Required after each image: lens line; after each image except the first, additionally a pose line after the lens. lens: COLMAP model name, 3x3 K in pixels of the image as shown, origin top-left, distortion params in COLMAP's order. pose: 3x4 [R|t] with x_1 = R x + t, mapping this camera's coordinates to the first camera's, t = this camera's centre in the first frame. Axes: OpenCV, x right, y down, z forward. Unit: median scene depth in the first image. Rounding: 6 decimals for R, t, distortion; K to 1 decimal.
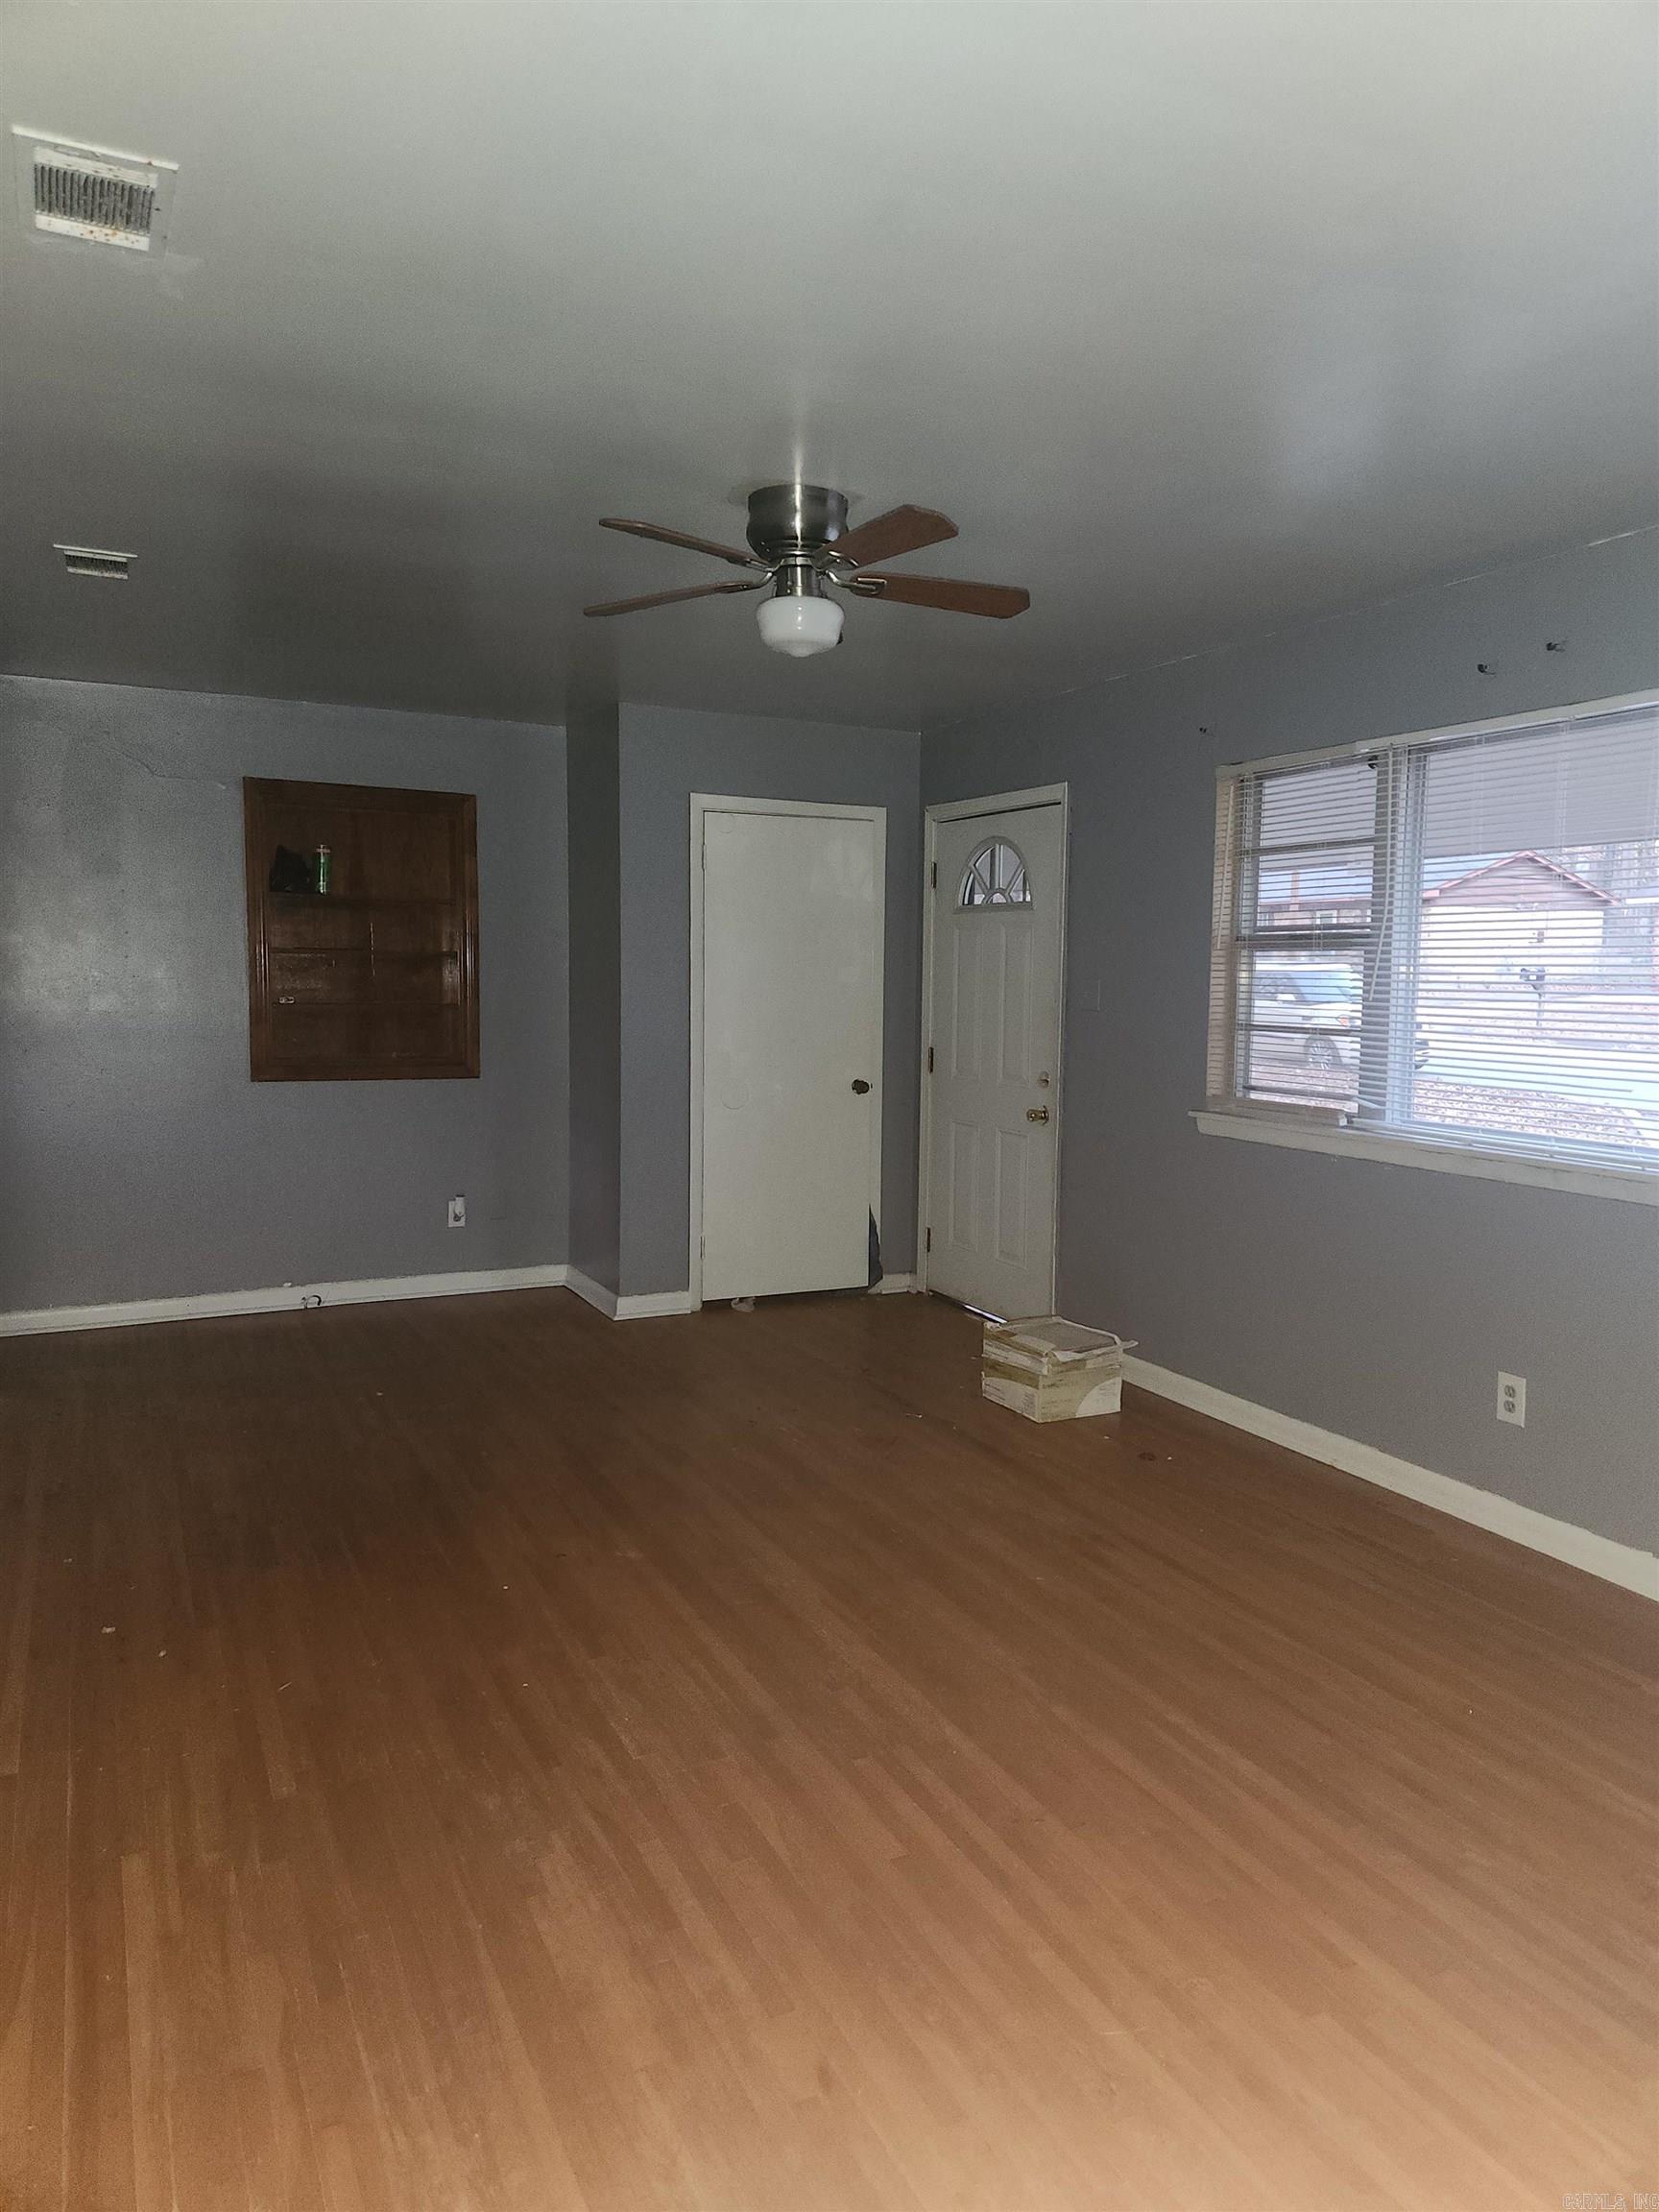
lens RADIAL K [[1454.8, 0, 844.6], [0, 1454.8, 1109.2], [0, 0, 1]] dist [0.084393, -0.073280]
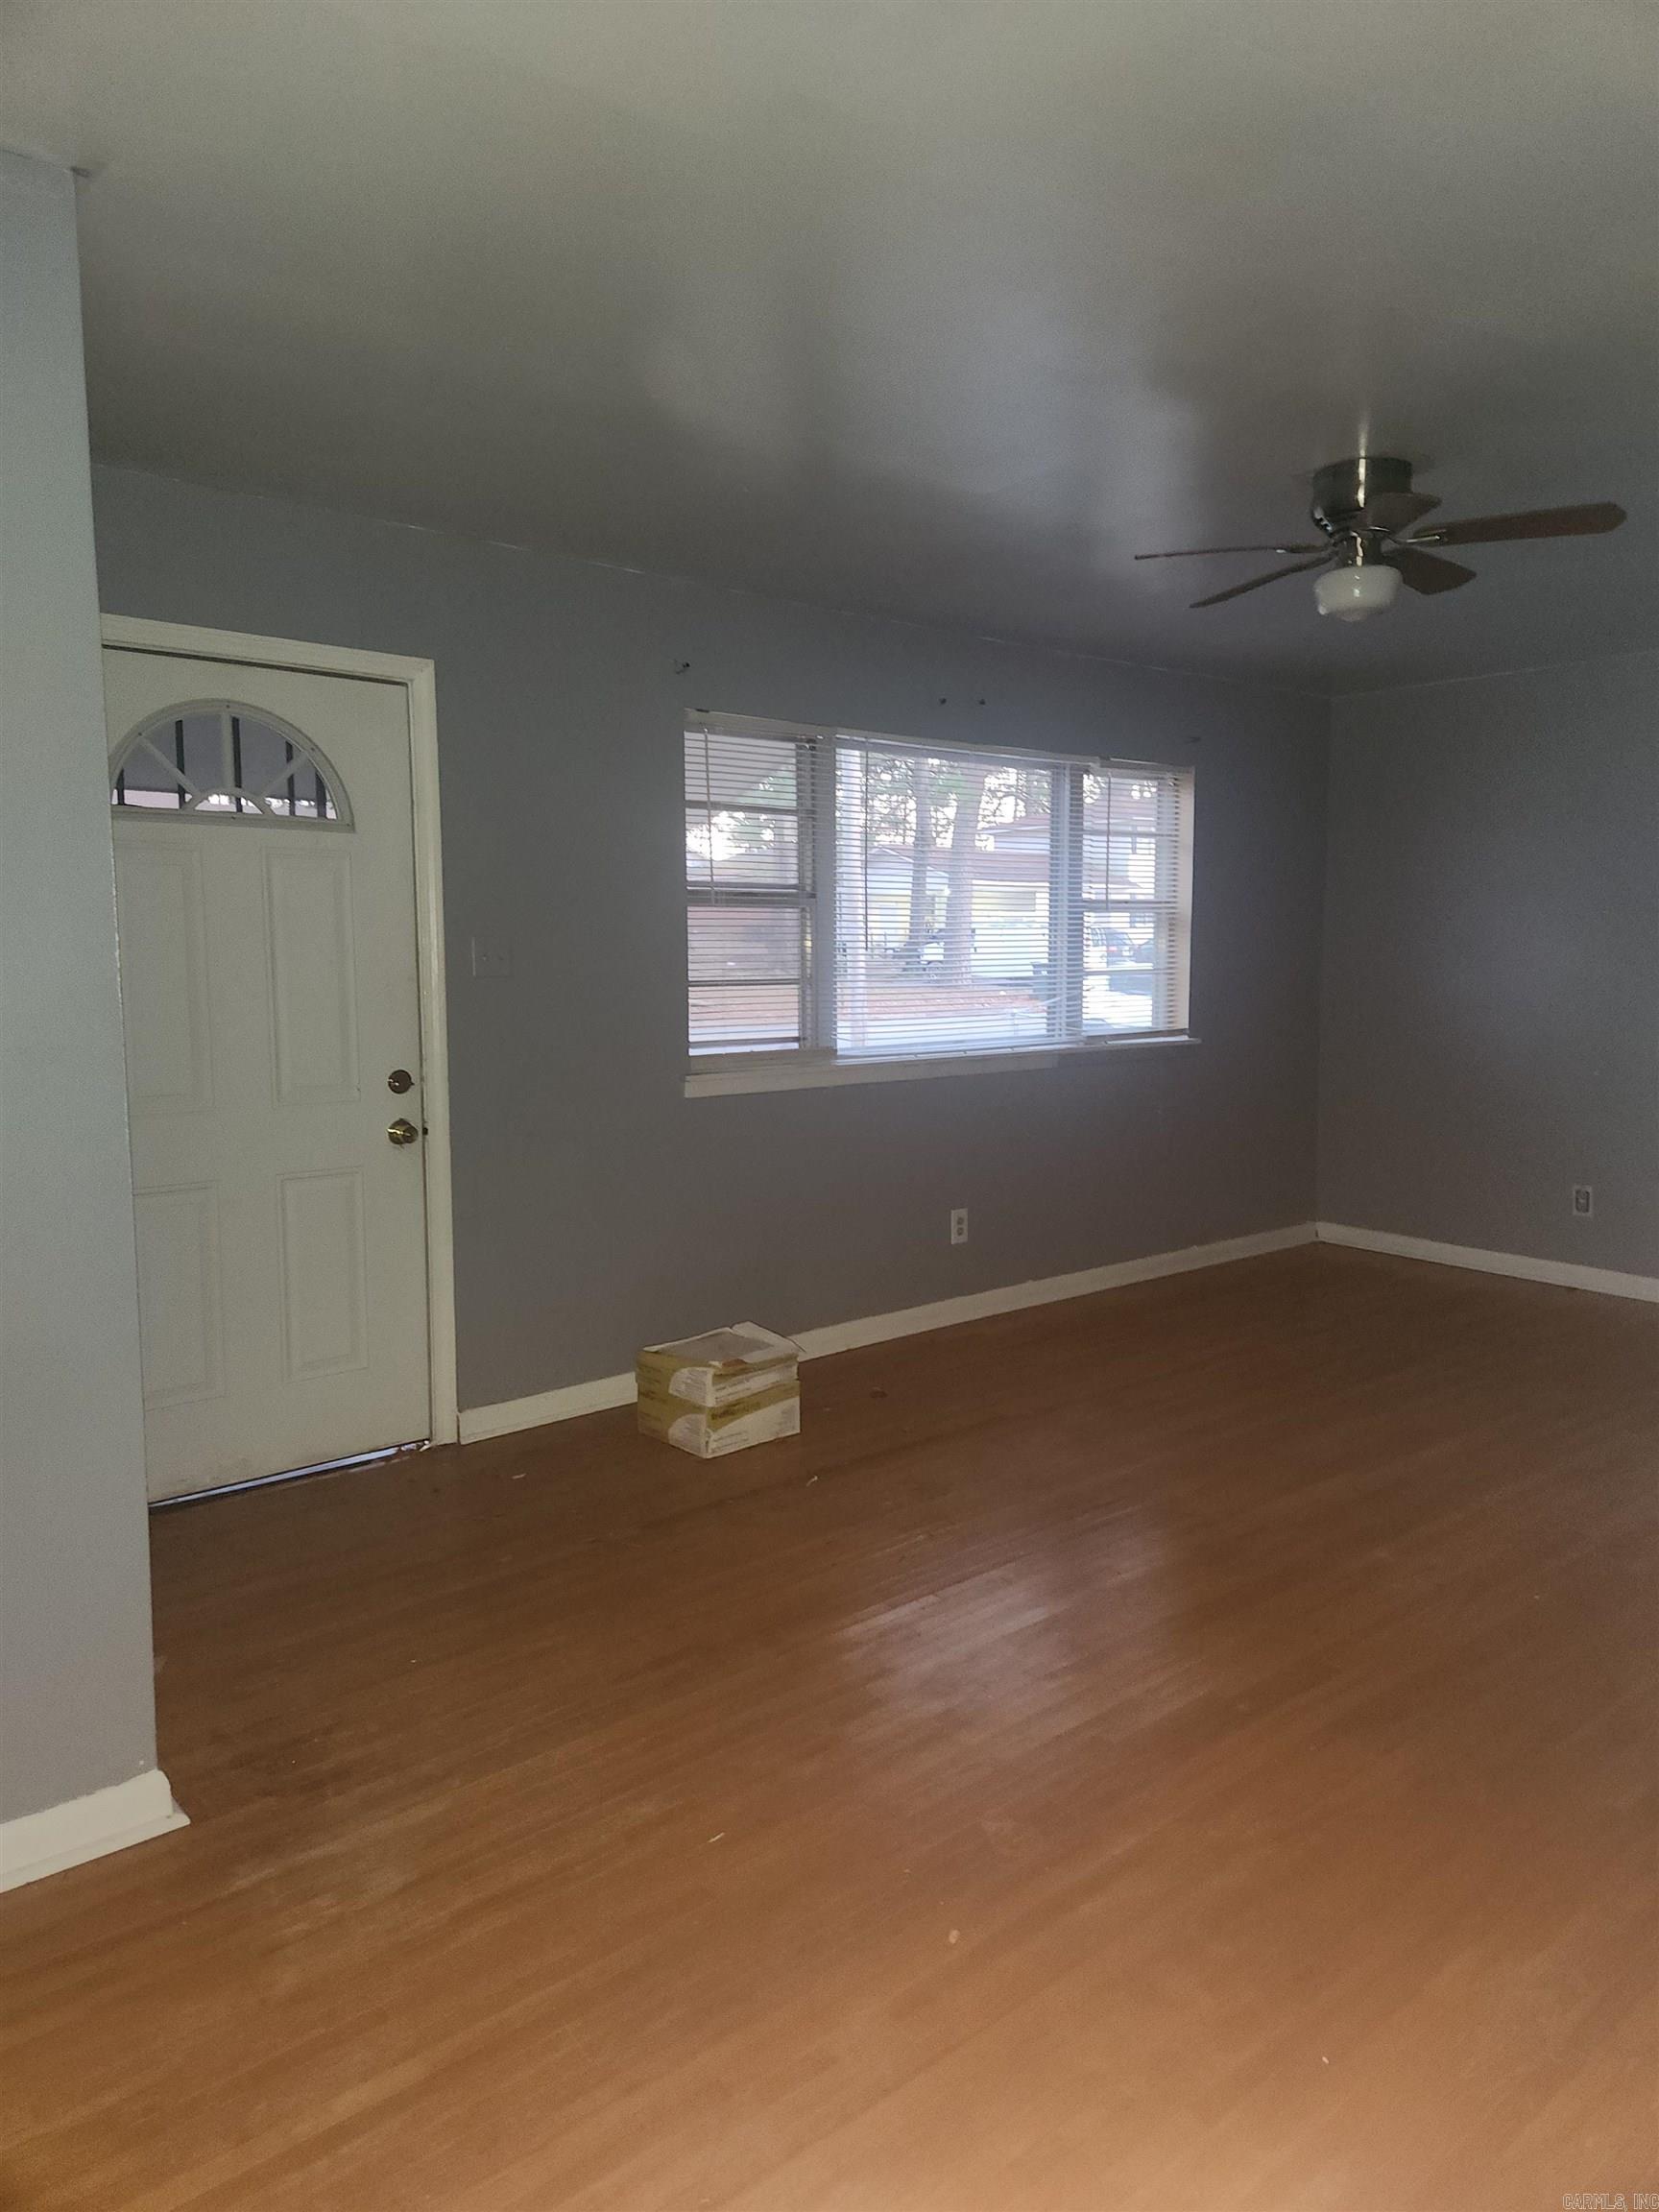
lens RADIAL K [[1454.8, 0, 844.6], [0, 1454.8, 1109.2], [0, 0, 1]] dist [0.084393, -0.073280]
pose [[-0.226750, -0.118760, 0.966685, -0.872861], [0.097077, 0.984839, 0.143761, -0.128924], [-0.969103, 0.126441, -0.211783, 1.389779]]
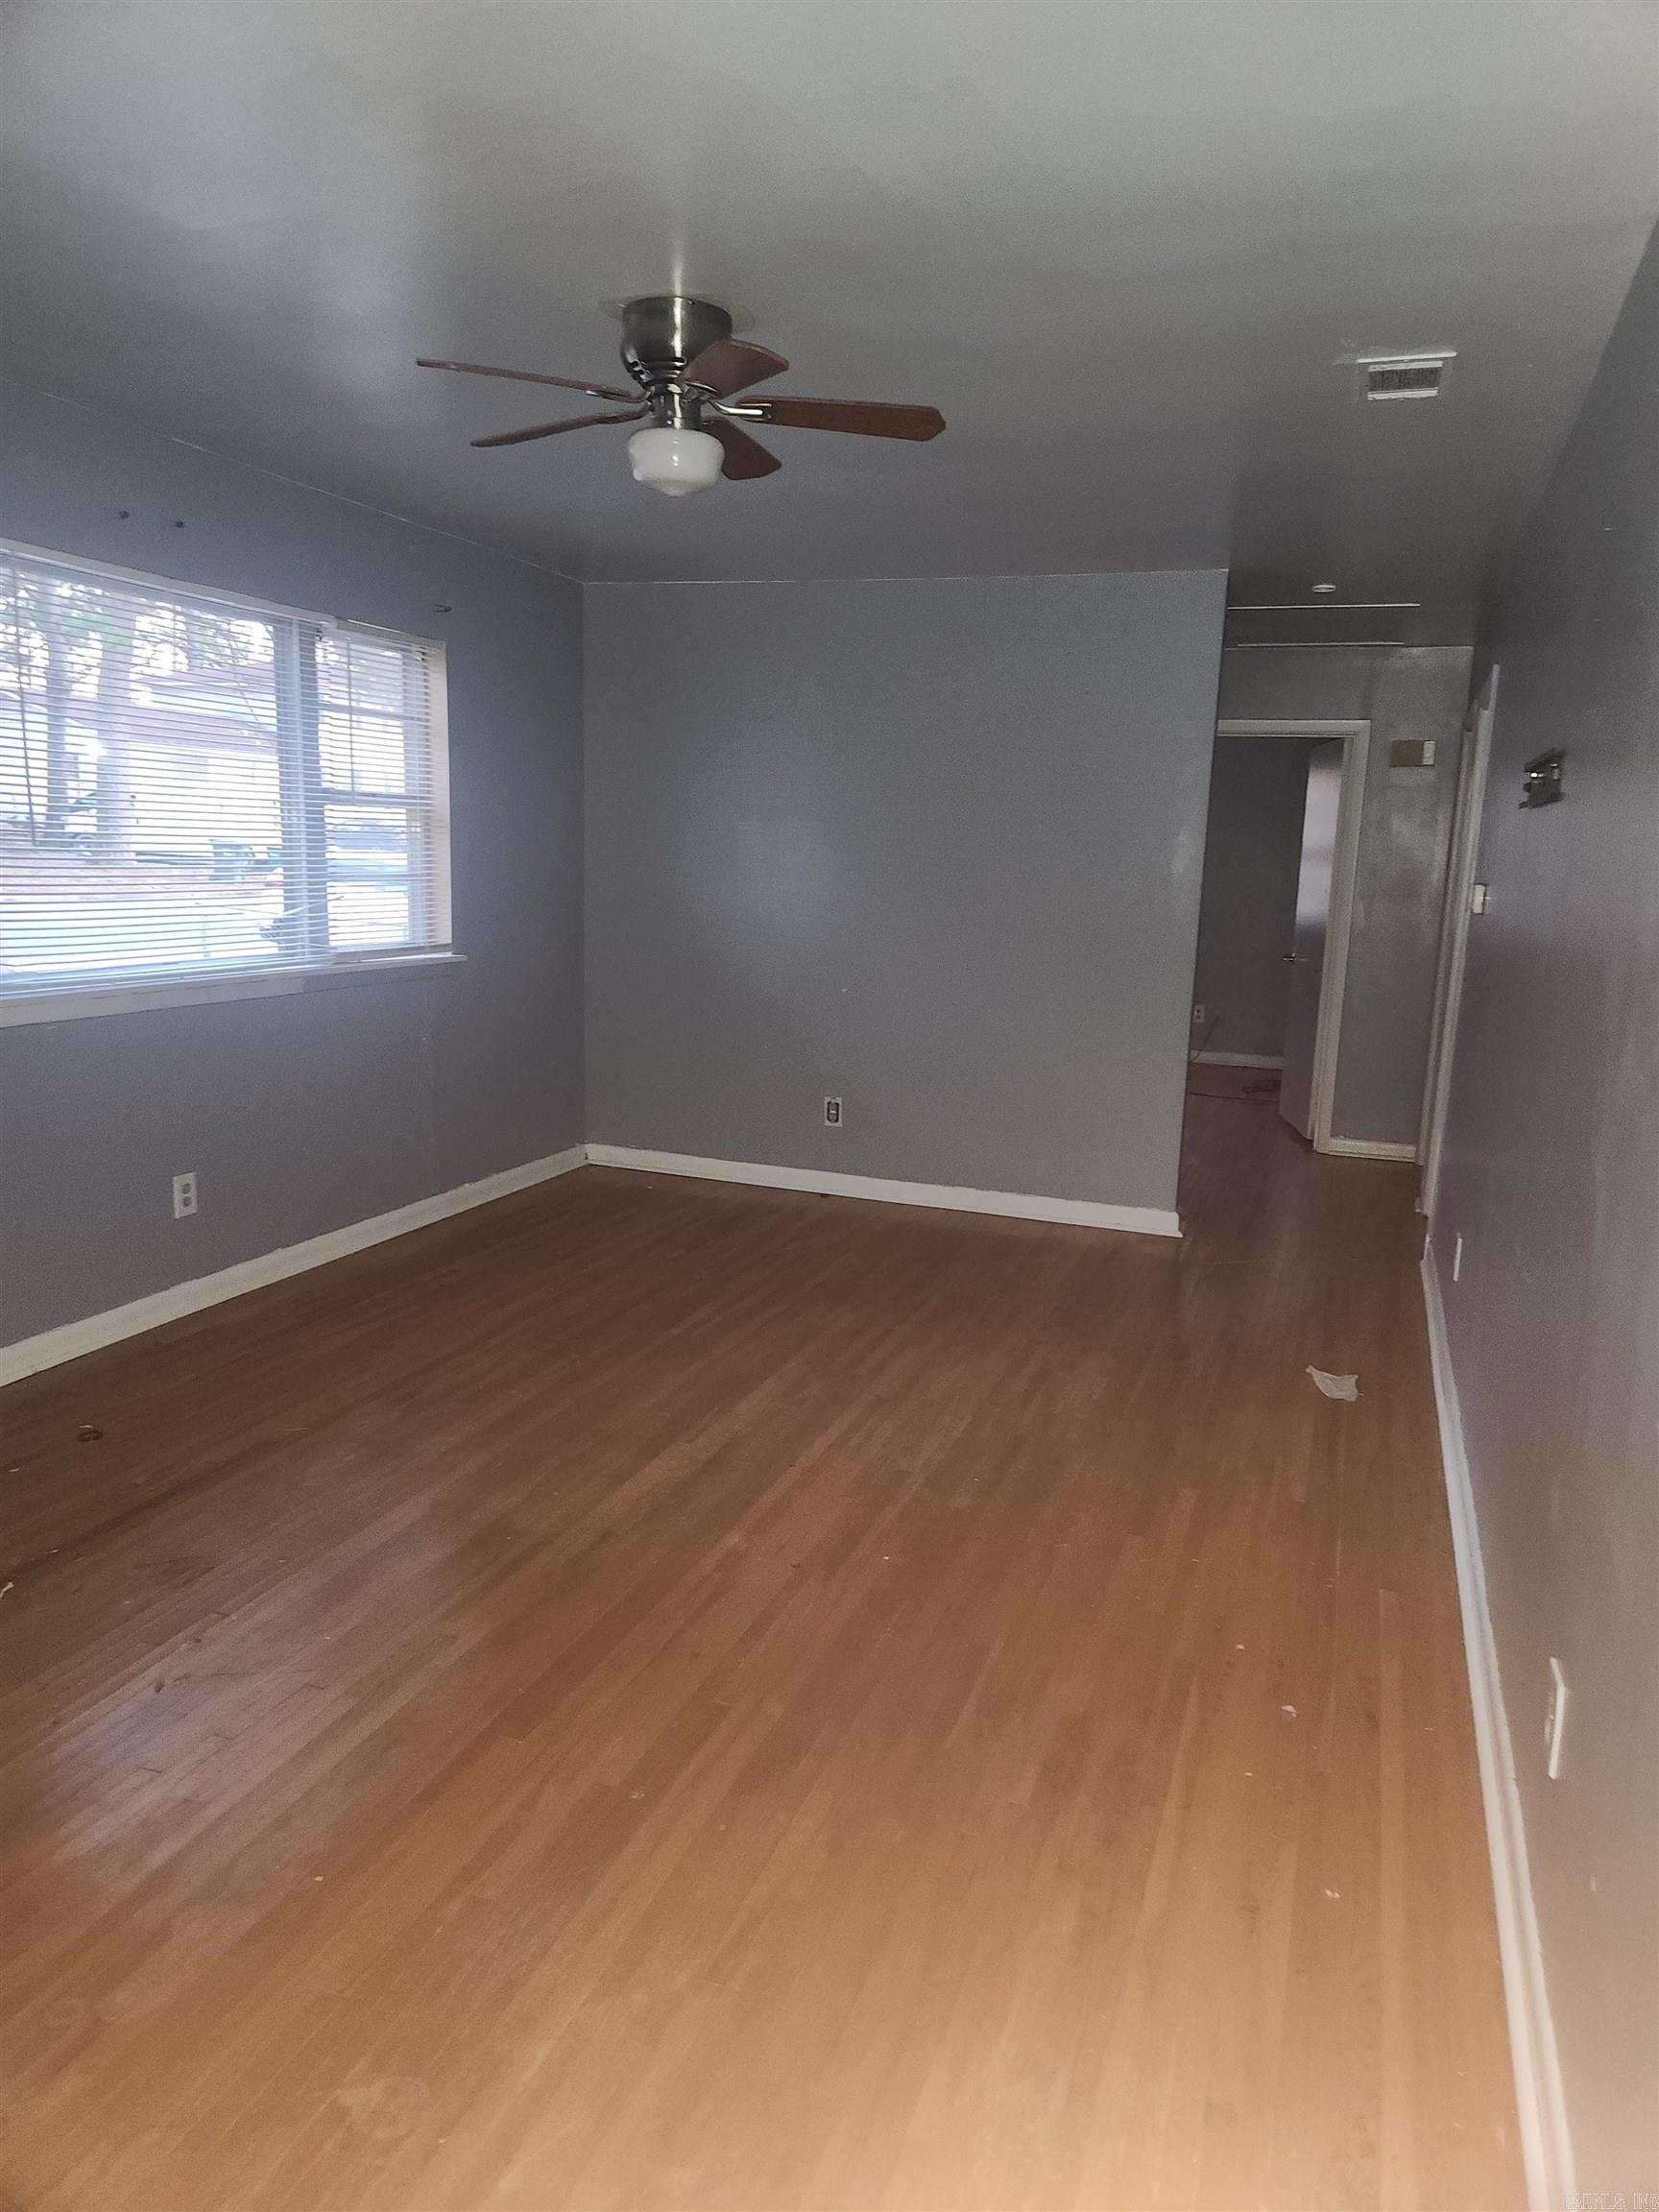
lens RADIAL K [[1454.8, 0, 844.6], [0, 1454.8, 1109.2], [0, 0, 1]] dist [0.084393, -0.073280]
pose [[-0.689658, -0.166242, 0.704794, -0.697017], [0.027417, 0.966599, 0.254823, -0.145513], [-0.723616, 0.195064, -0.662065, 1.372171]]
